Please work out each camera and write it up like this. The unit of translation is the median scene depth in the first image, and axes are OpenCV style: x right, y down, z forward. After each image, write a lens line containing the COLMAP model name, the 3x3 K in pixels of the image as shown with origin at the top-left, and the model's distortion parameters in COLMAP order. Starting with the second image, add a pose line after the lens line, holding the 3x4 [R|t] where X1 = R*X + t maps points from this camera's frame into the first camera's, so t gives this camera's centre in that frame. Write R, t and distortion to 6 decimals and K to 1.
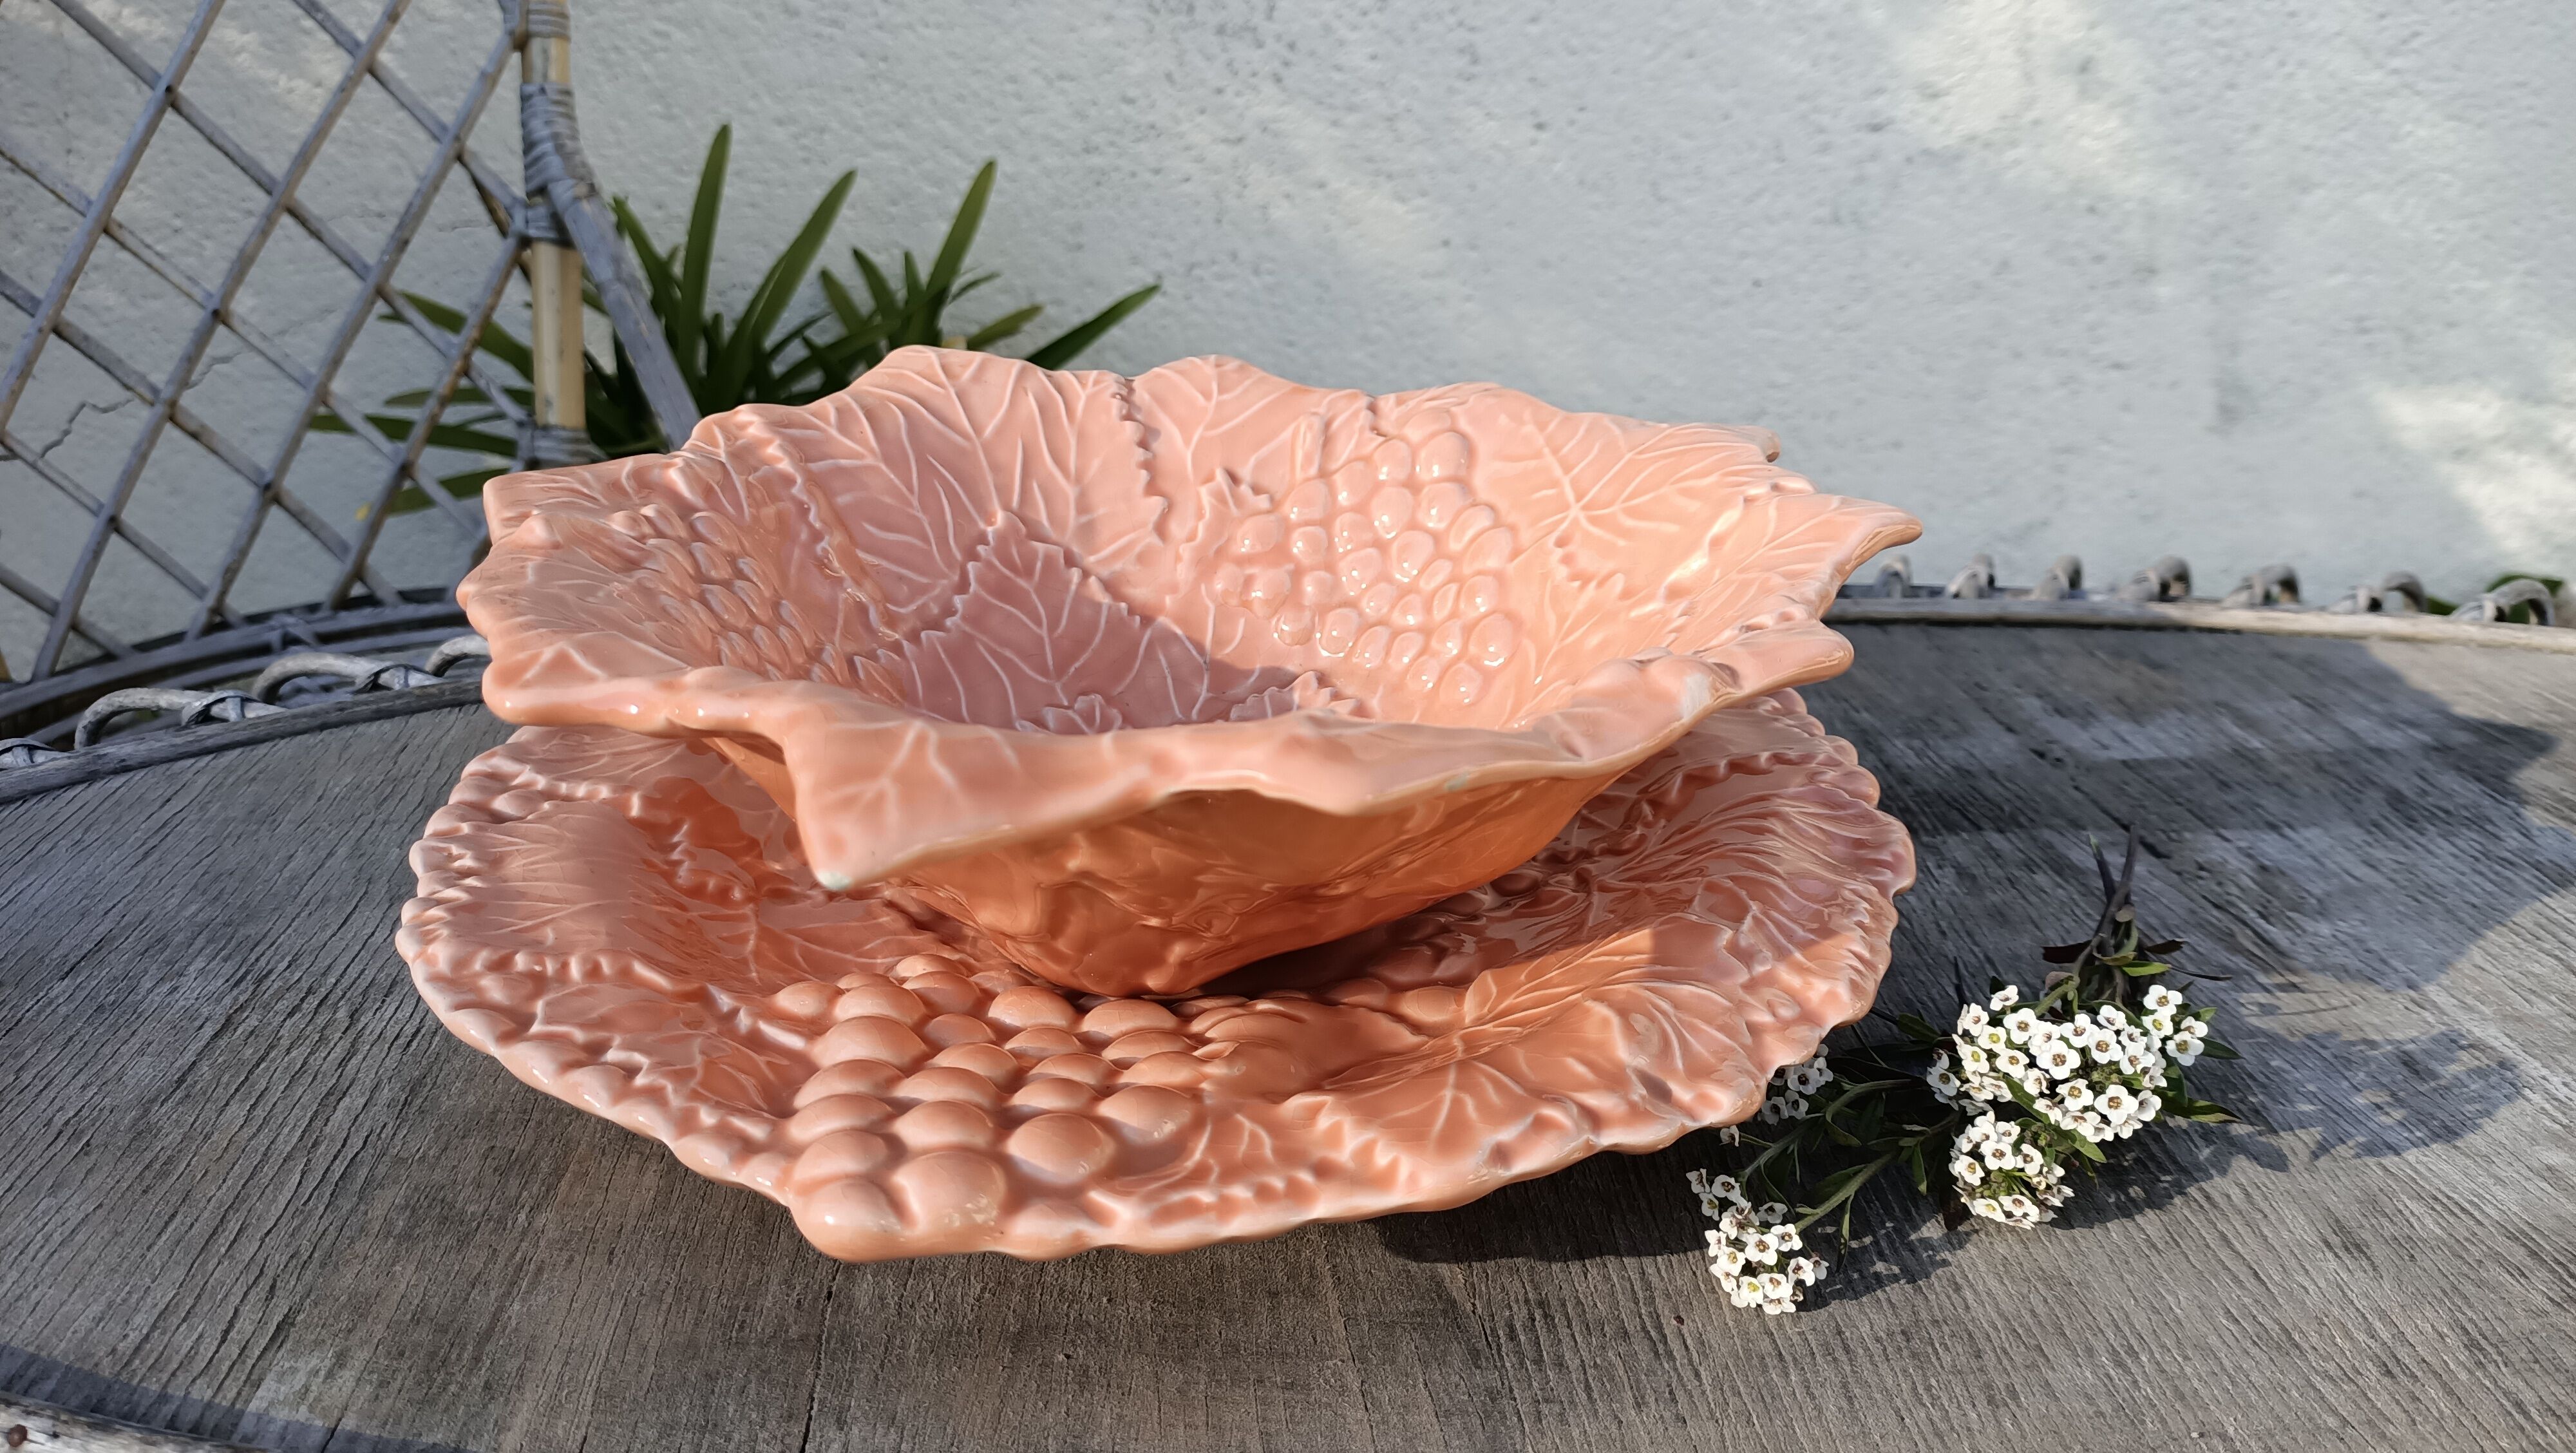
lens RADIAL K [[1986.3, 0, 1288.0], [0, 1986.3, 726.5], [0, 0, 1]] dist [-0.000883, -0.008232]
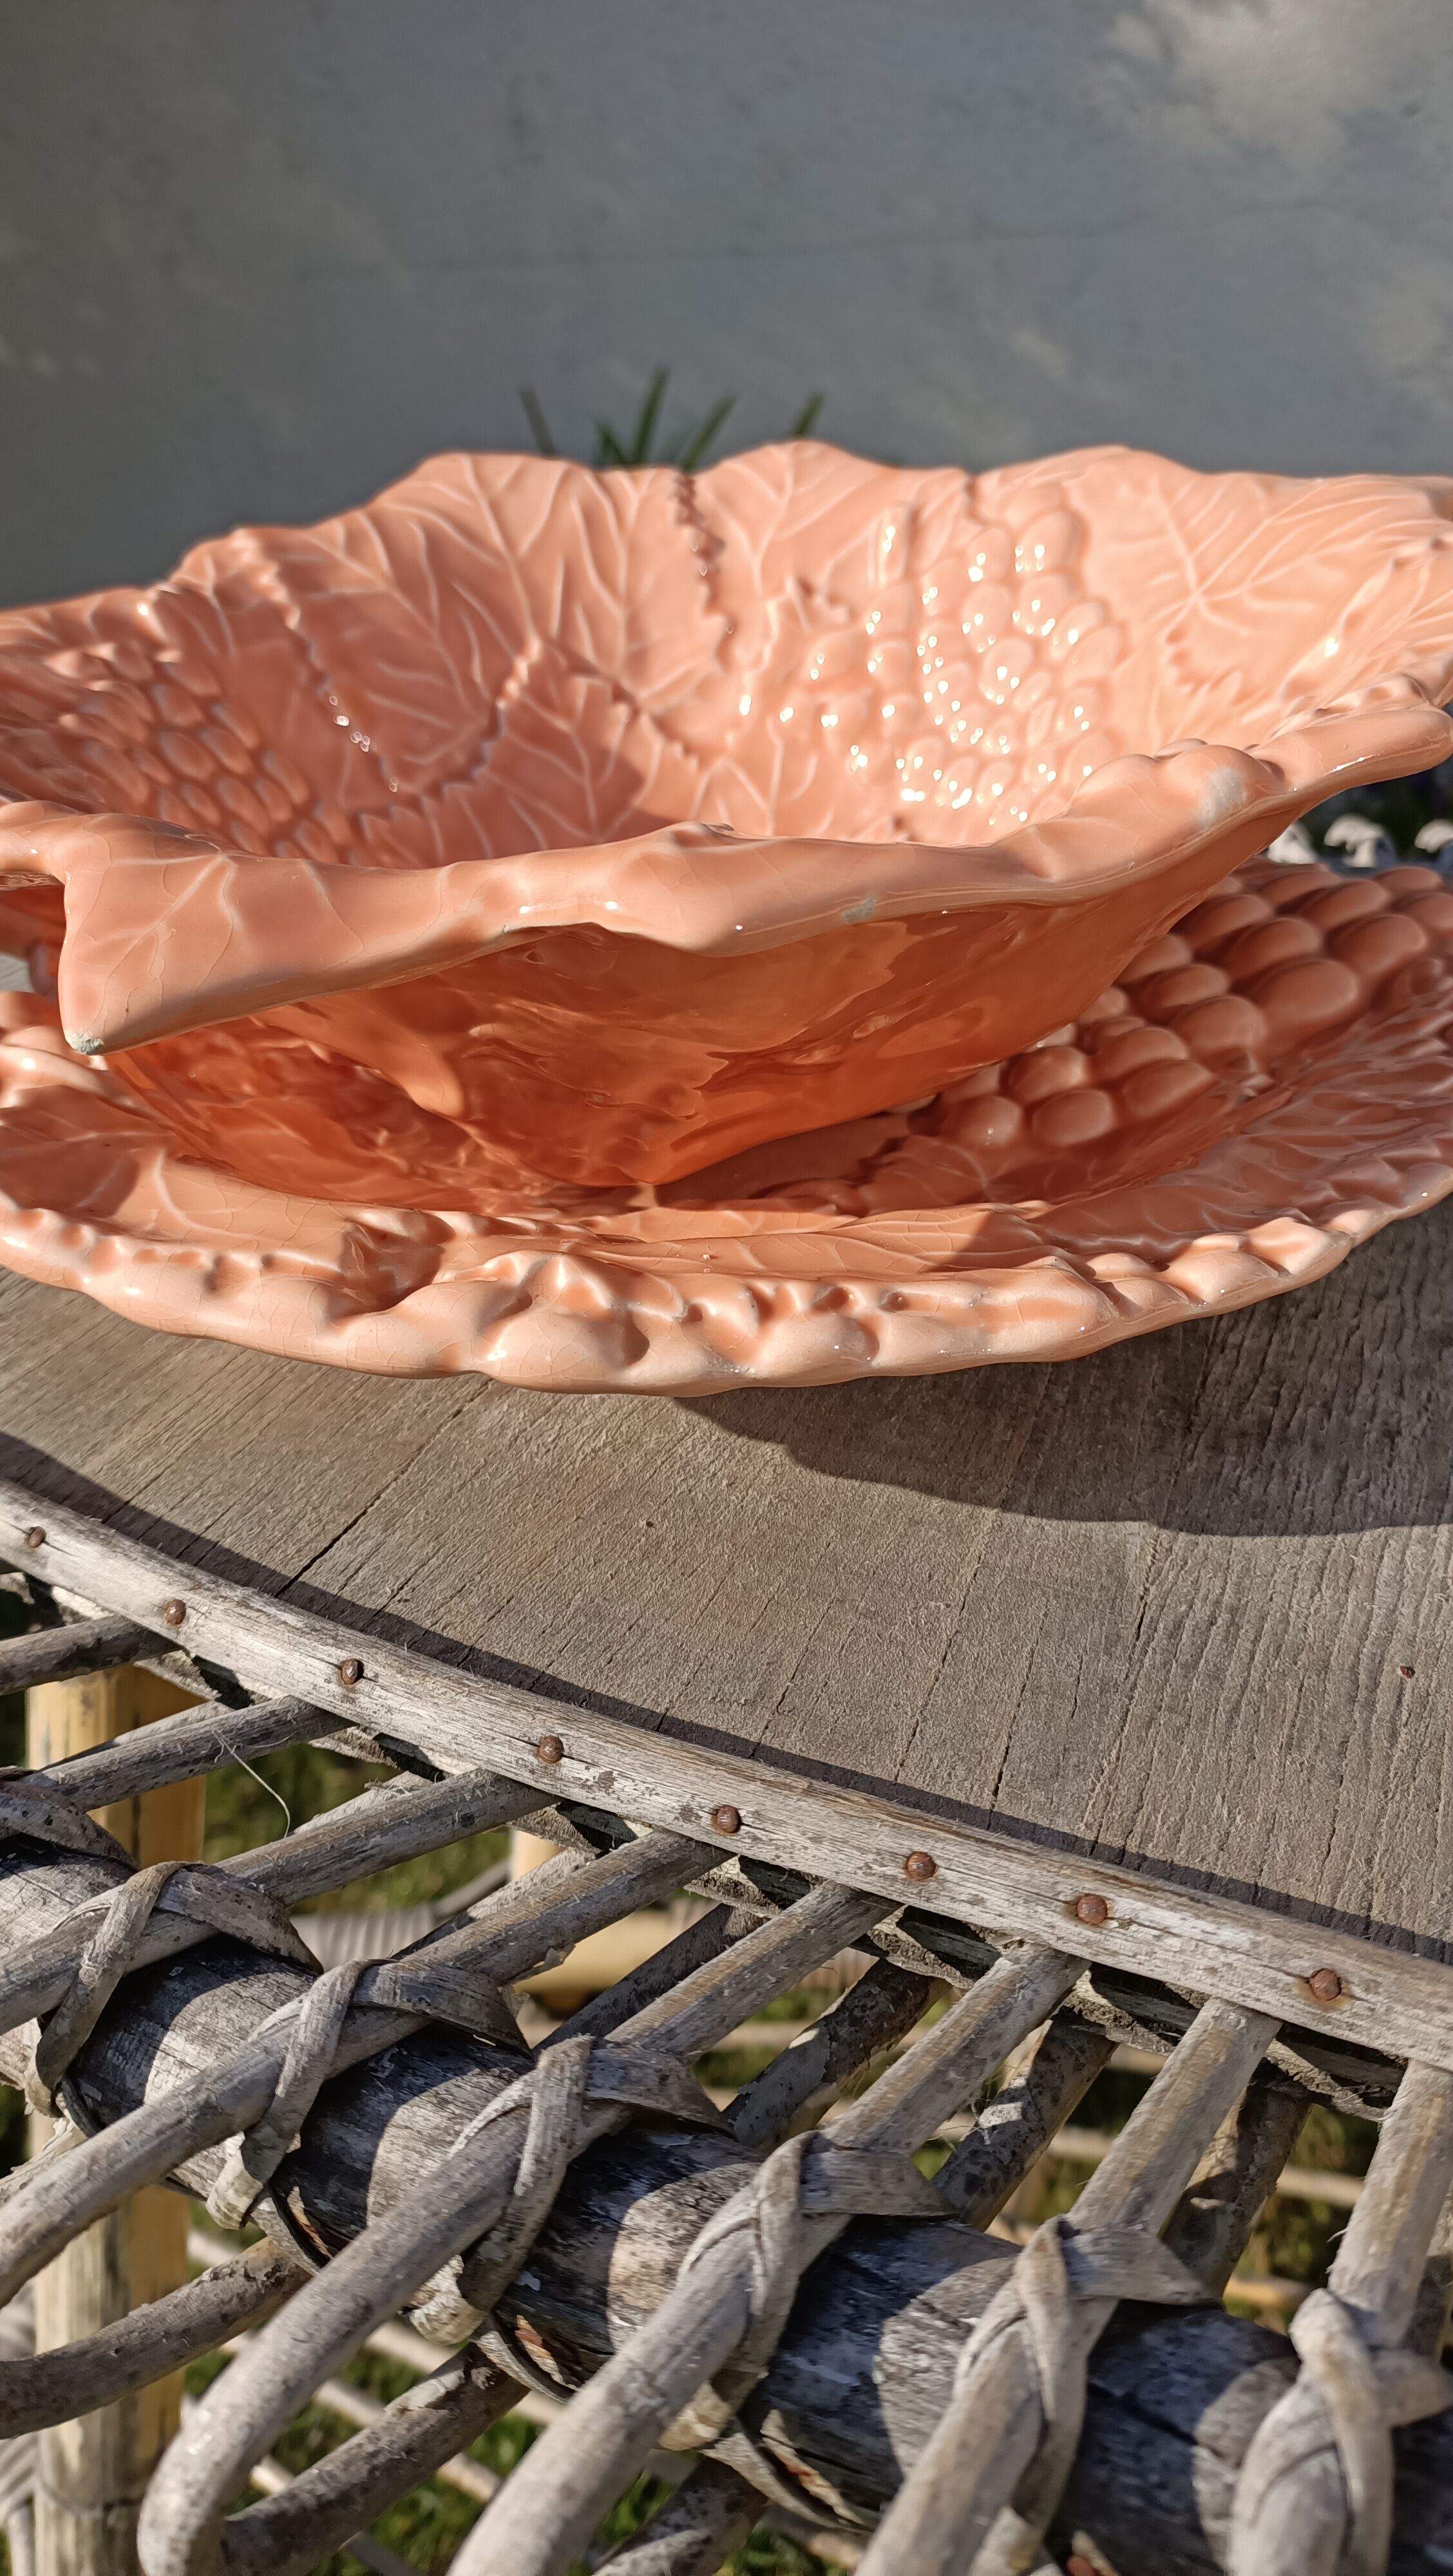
lens RADIAL K [[1986.3, 0, 726.5], [0, 1986.3, 1288.0], [0, 0, 1]] dist [-0.000883, -0.008232]
pose [[0.979101, 0.010849, -0.203086, 0.120925], [0.025044, 0.984545, 0.173333, 0.023300], [0.201828, -0.174797, 0.963697, 0.126091]]
